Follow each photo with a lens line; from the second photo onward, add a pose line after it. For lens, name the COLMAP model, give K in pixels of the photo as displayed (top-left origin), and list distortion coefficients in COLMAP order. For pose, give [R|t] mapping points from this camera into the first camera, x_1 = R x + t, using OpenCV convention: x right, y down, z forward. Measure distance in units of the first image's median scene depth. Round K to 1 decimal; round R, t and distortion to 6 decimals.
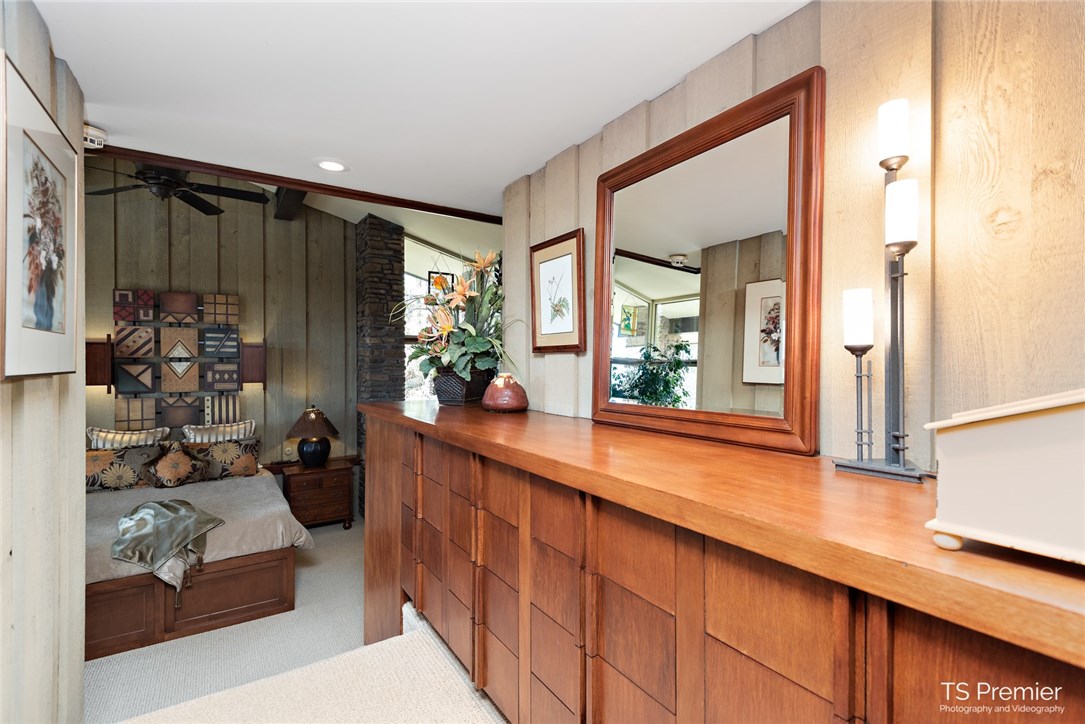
lens RADIAL K [[502.1, 0, 541.7], [0, 502.1, 363.3], [0, 0, 1]] dist [0.017470, -0.006194]
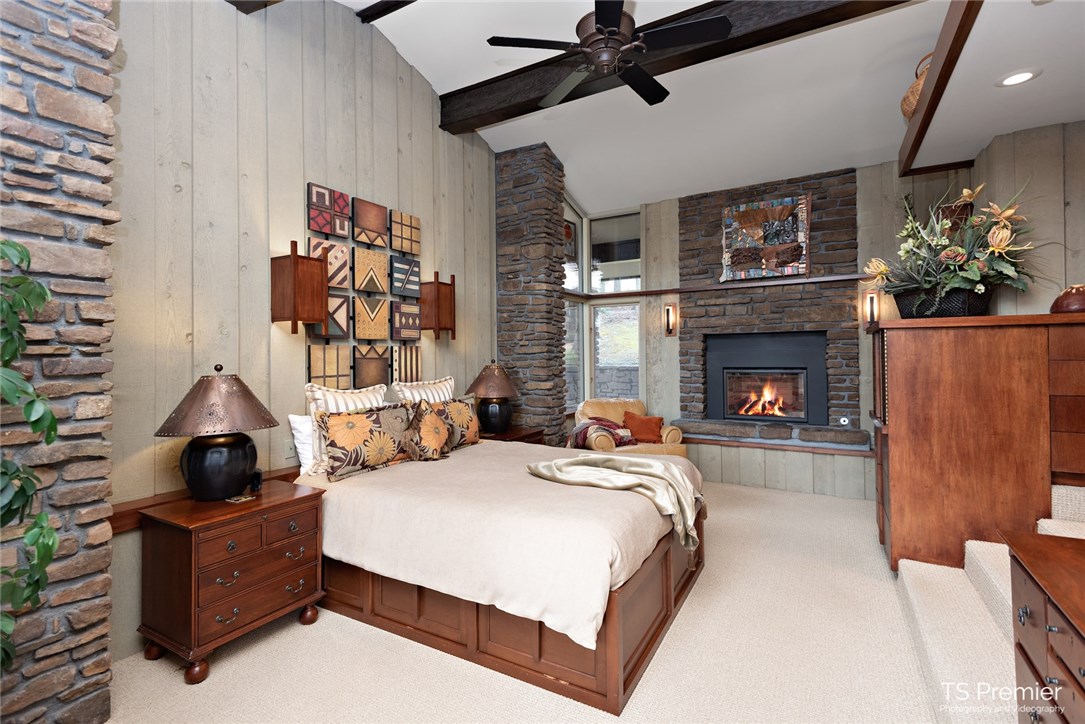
lens RADIAL K [[502.1, 0, 548.1], [0, 502.1, 356.2], [0, 0, 1]] dist [0.017470, -0.006194]
pose [[0.887401, -0.010095, 0.460887, -0.846804], [0.009904, 0.999947, 0.002833, 0.084511], [-0.460891, 0.002051, 0.887454, 0.242353]]
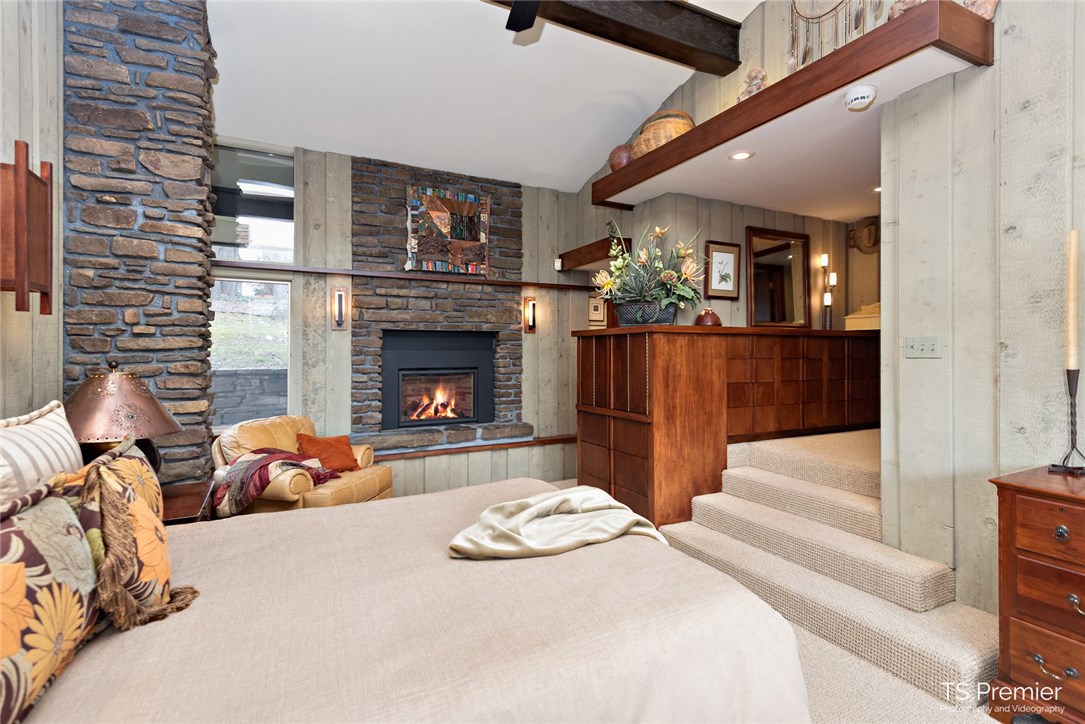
lens RADIAL K [[502.1, 0, 540.1], [0, 502.1, 356.8], [0, 0, 1]] dist [0.017470, -0.006194]
pose [[0.107224, -0.008445, 0.994199, -0.923463], [0.001457, 0.999964, 0.008337, 0.085581], [-0.994234, 0.000555, 0.107232, 0.680351]]
